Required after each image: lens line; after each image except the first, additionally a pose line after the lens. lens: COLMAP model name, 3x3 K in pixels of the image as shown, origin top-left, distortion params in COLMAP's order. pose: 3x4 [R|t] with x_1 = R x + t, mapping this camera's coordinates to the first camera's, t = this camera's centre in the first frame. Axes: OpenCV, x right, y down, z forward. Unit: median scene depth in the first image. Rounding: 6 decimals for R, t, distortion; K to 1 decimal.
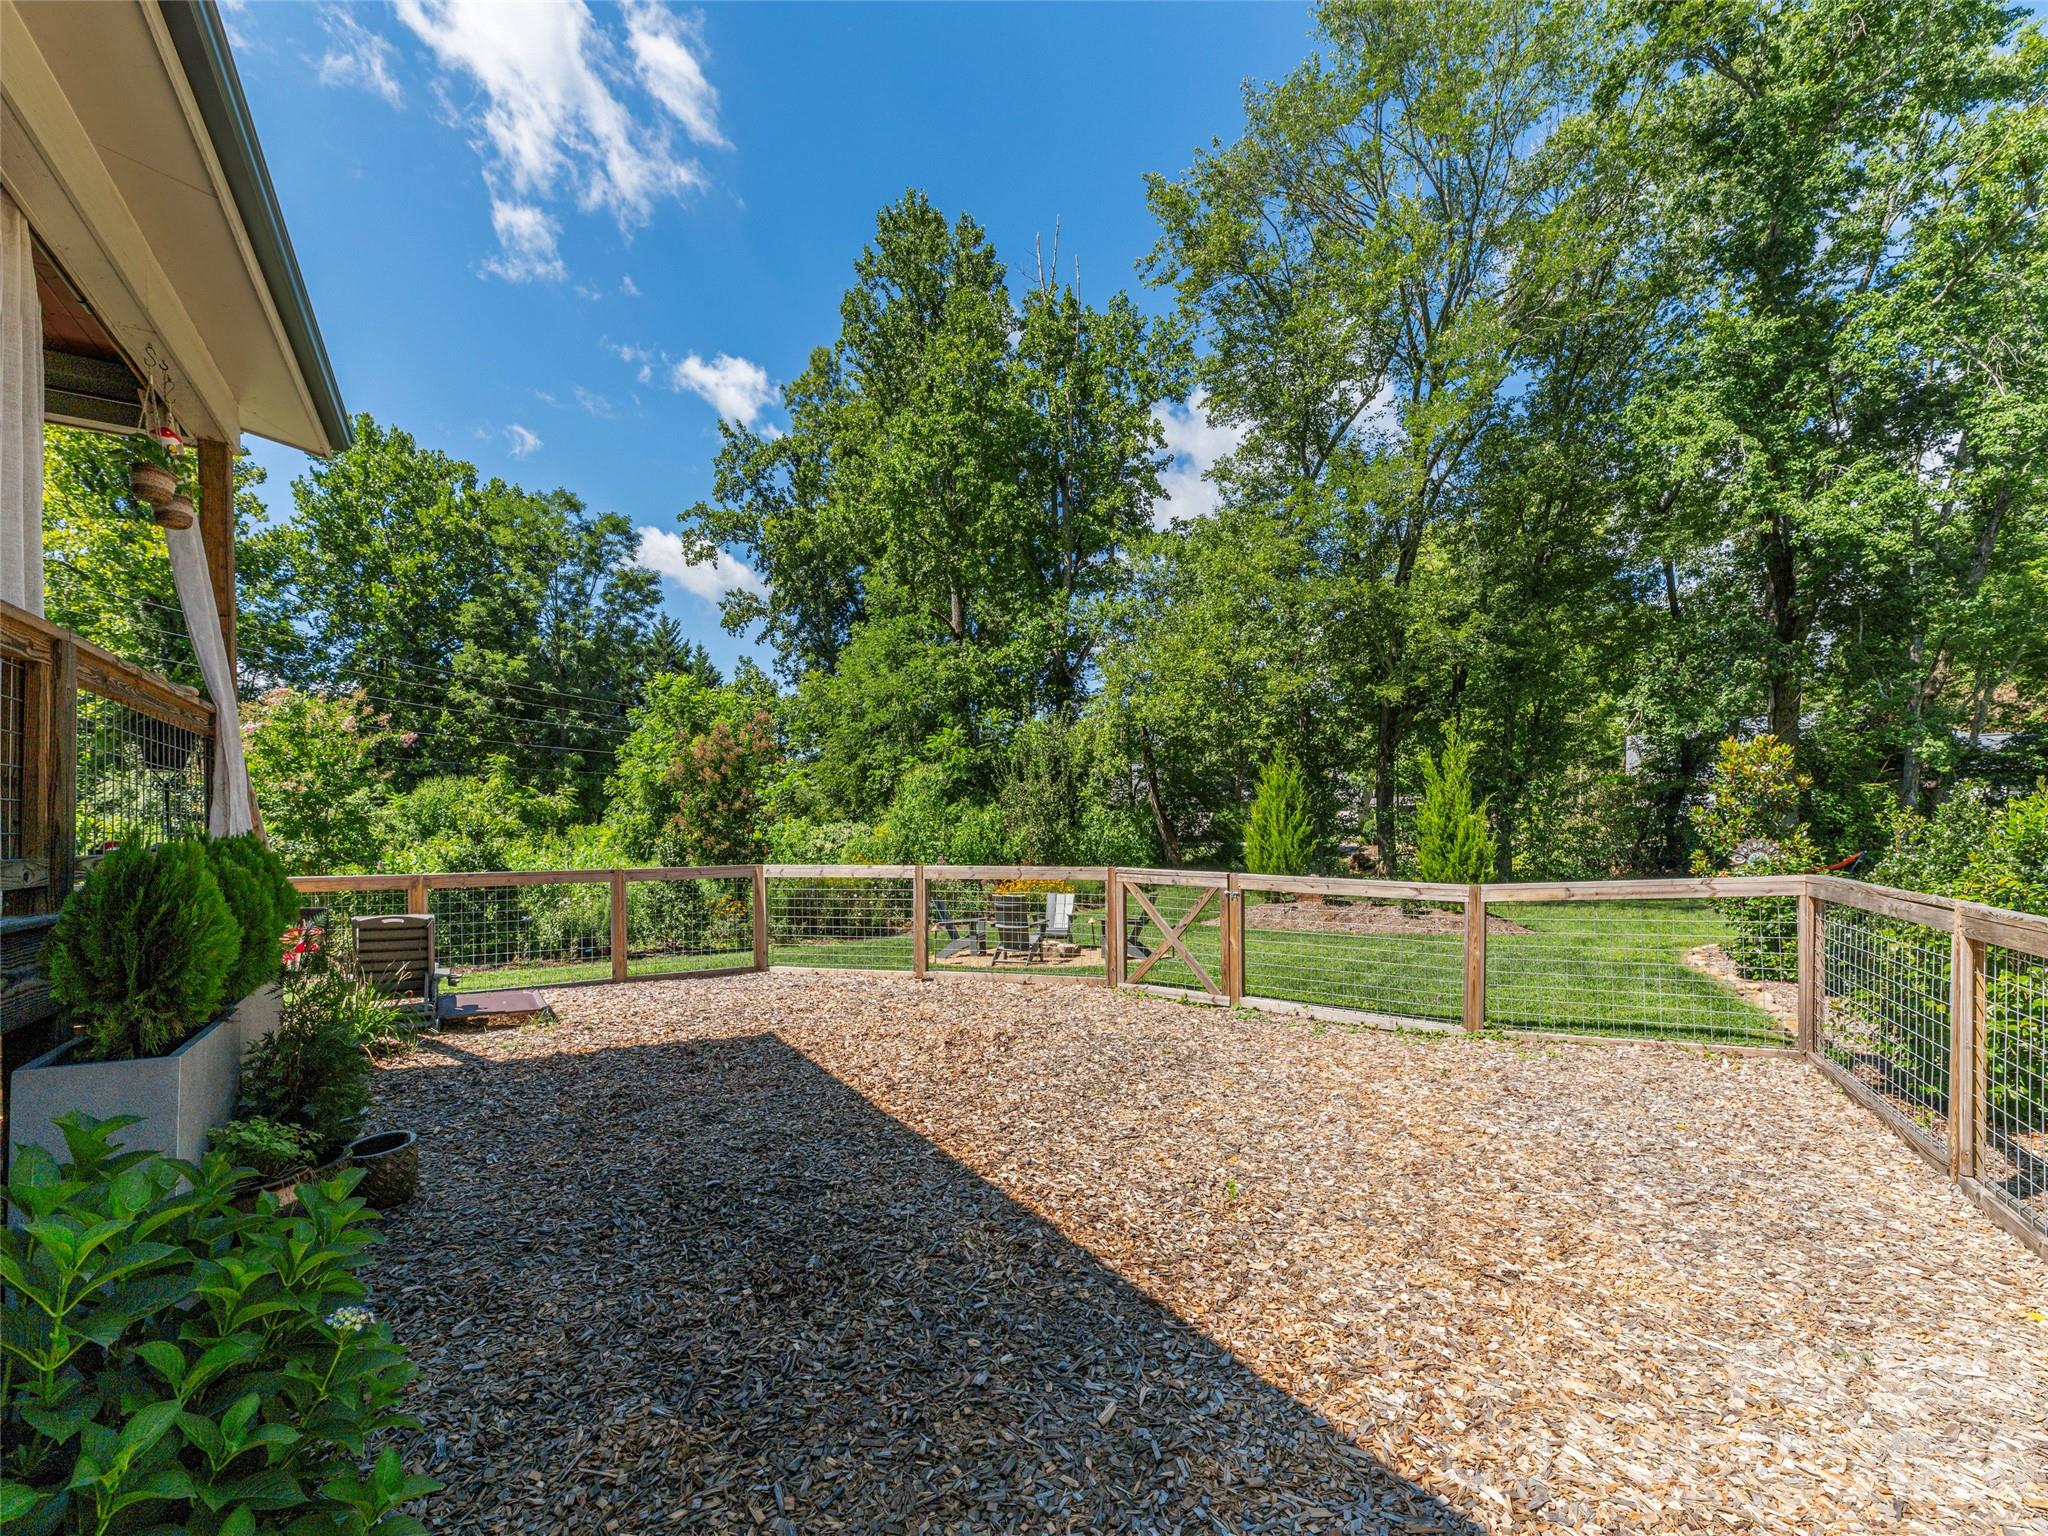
lens RADIAL K [[831.9, 0, 1032.2], [0, 831.9, 867.6], [0, 0, 1]] dist [0.001068, -0.000049]
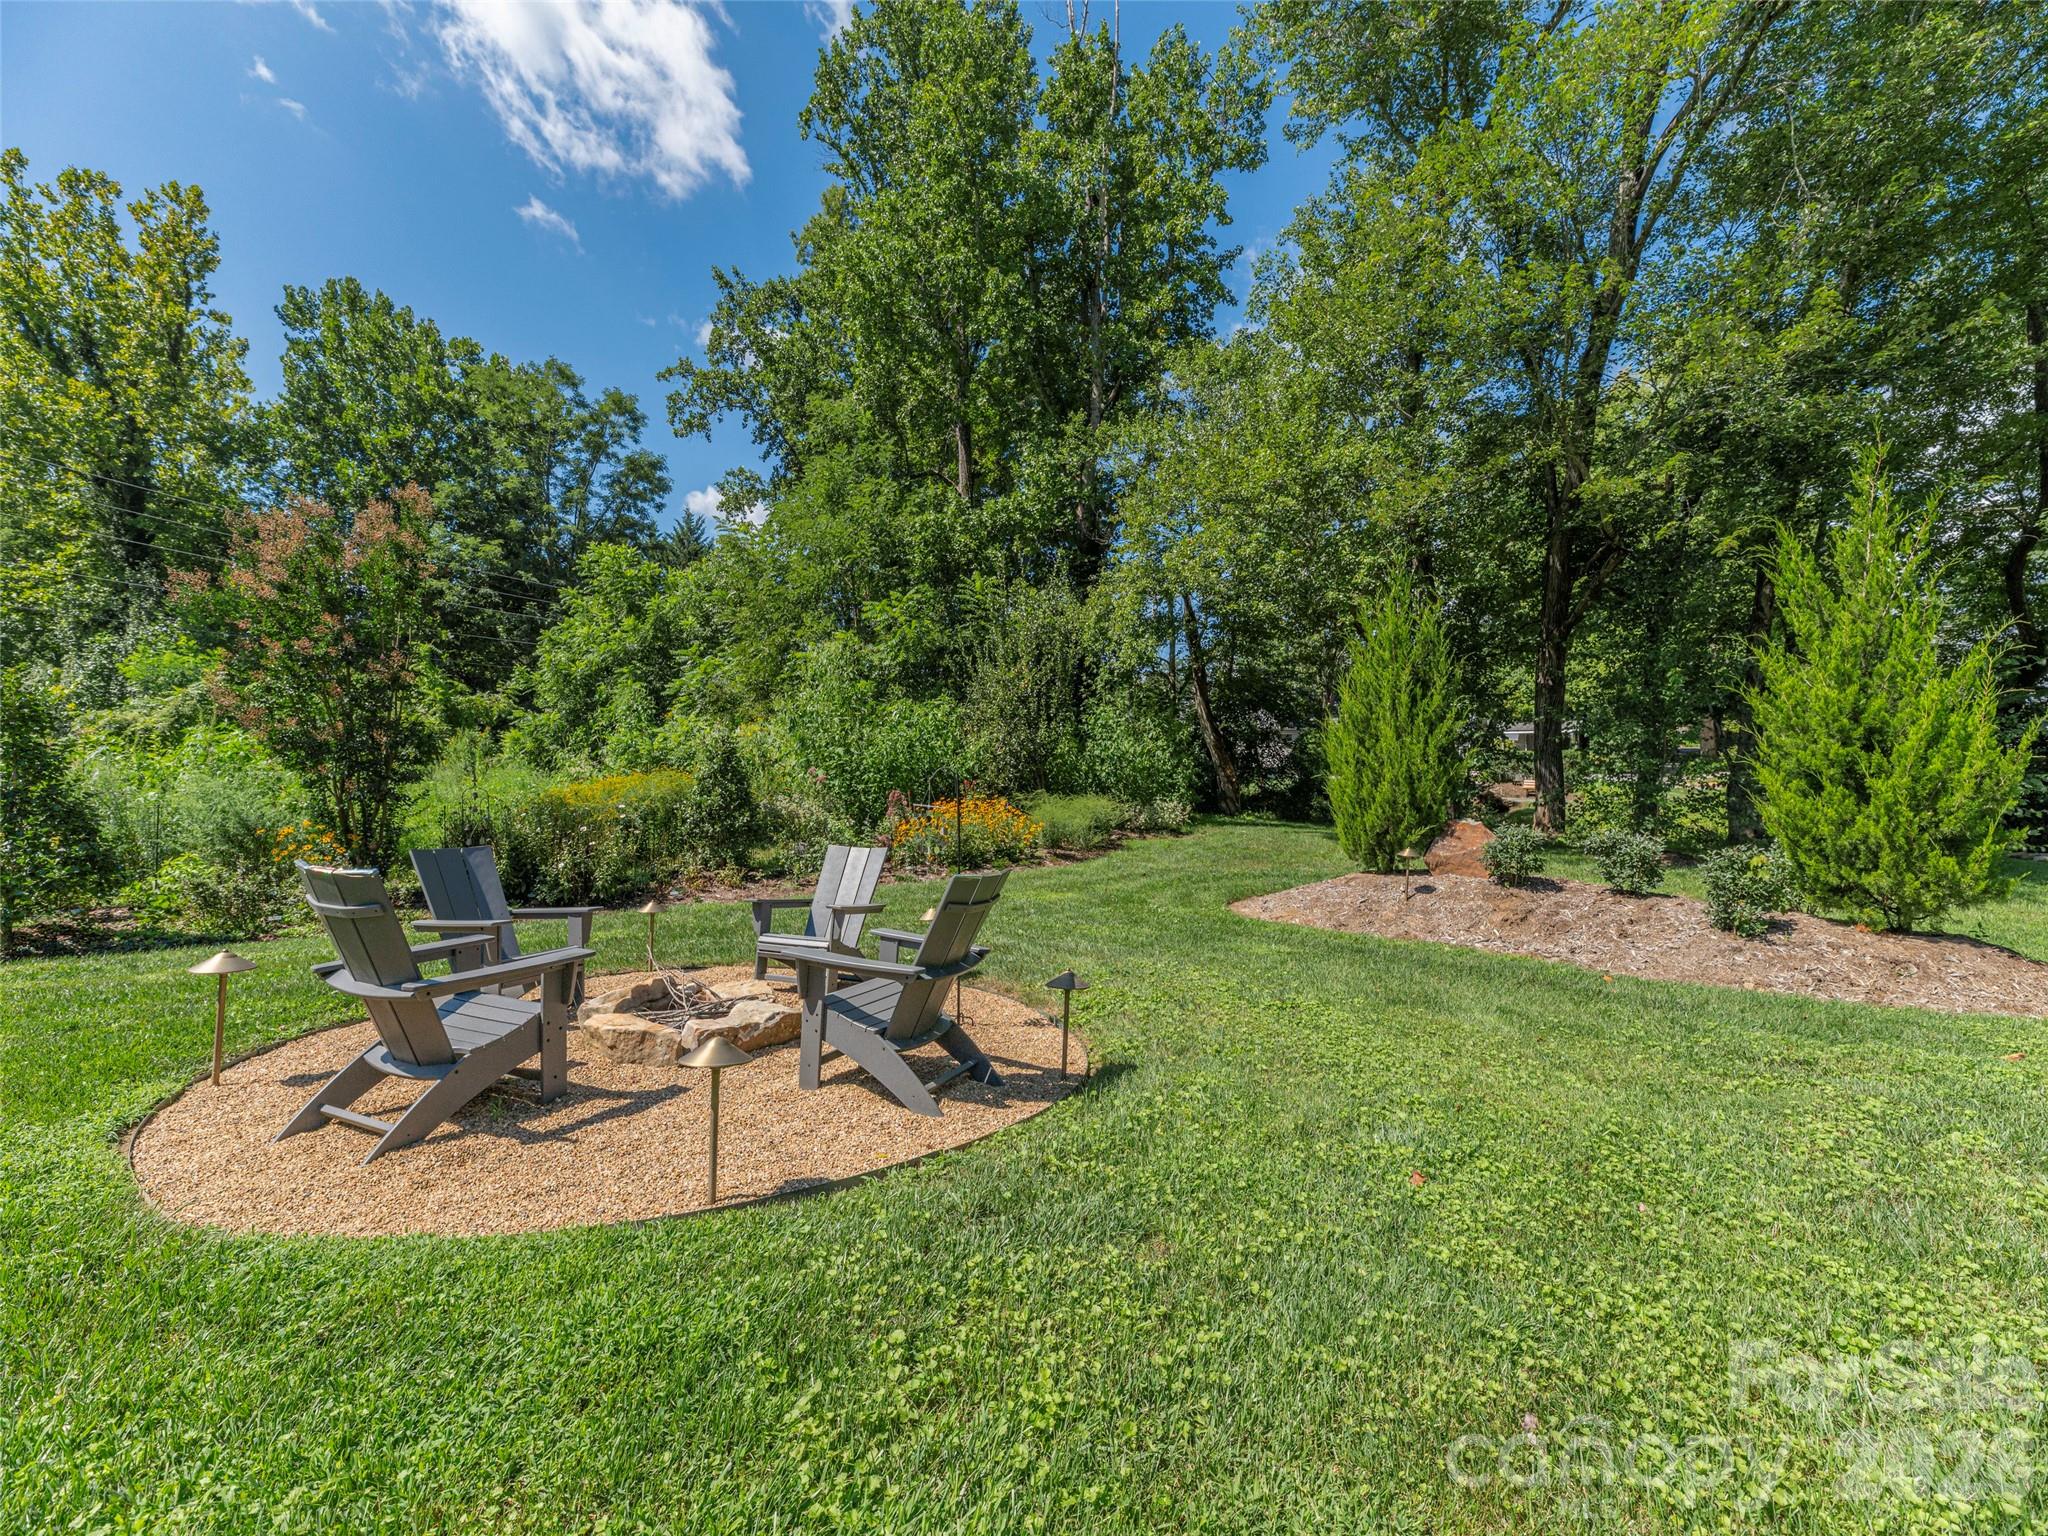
lens RADIAL K [[830.8, 0, 1024.0], [0, 830.8, 768.0], [0, 0, 1]] dist [0.004077, 0.000126]
pose [[0.993657, 0.029659, -0.108471, 0.069730], [-0.033877, 0.998732, -0.037248, 0.003012], [0.107229, 0.040686, 0.993402, 0.259232]]
